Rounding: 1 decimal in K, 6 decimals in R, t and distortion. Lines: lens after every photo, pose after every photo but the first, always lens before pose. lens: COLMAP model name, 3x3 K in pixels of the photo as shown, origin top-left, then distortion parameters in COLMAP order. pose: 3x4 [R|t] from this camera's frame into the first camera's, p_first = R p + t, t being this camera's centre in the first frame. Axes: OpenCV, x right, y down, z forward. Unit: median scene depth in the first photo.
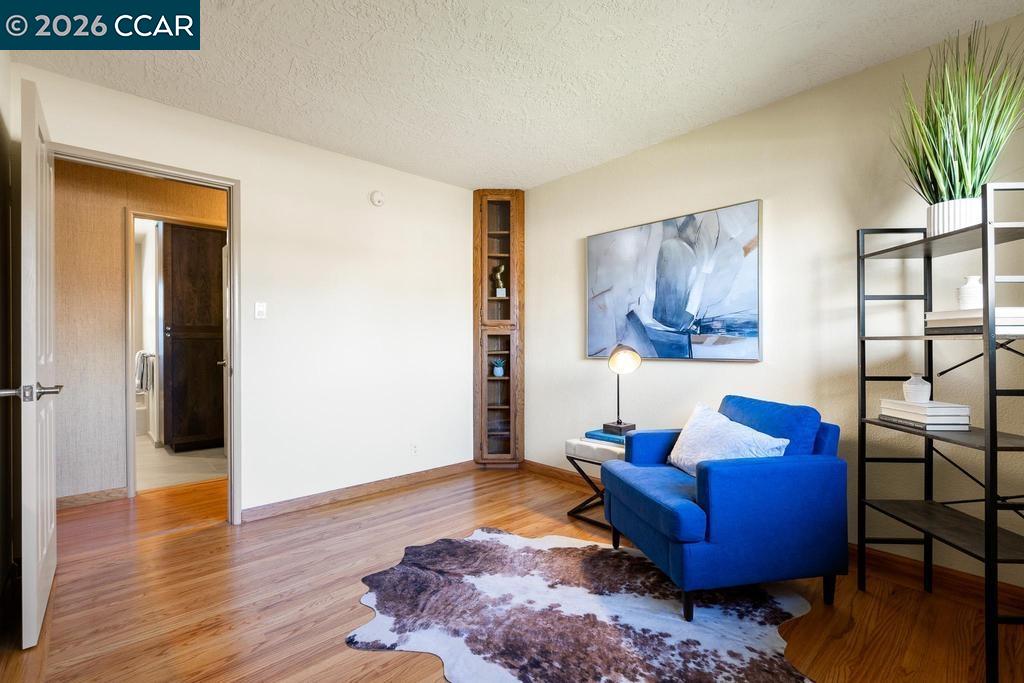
lens RADIAL K [[461.5, 0, 512.0], [0, 461.5, 341.5], [0, 0, 1]] dist [-0.002510, -0.000468]
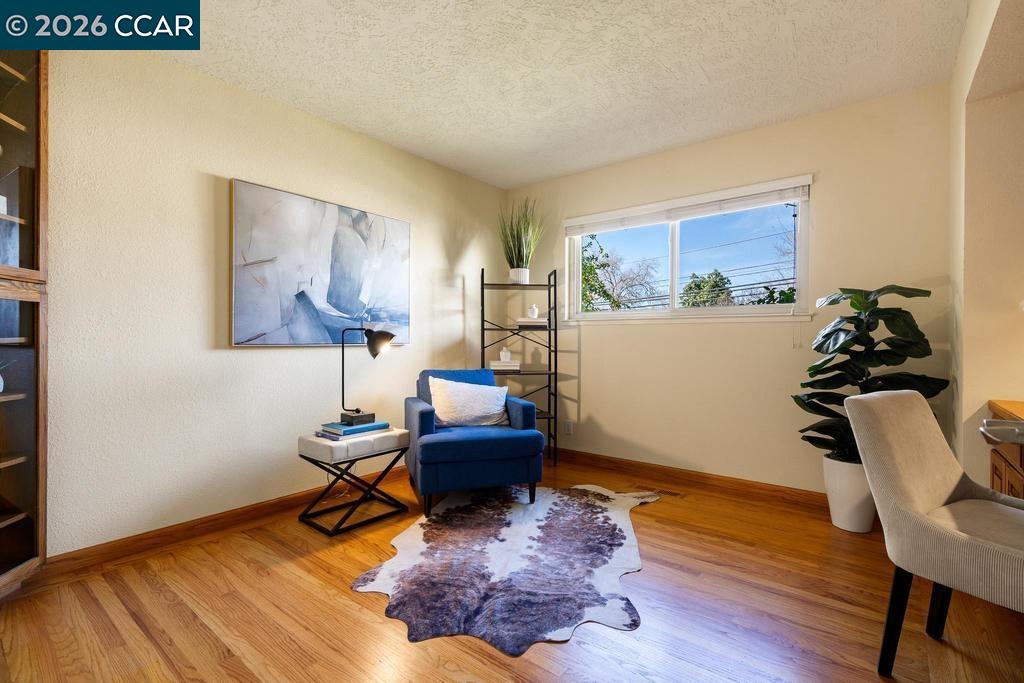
lens RADIAL K [[466.9, 0, 512.0], [0, 466.9, 341.5], [0, 0, 1]] dist [-0.001879, -0.000092]
pose [[-0.149010, -0.001680, 0.988834, -0.865649], [-0.007123, 0.999974, 0.000626, 0.032425], [-0.988810, -0.006950, -0.149018, 0.943408]]
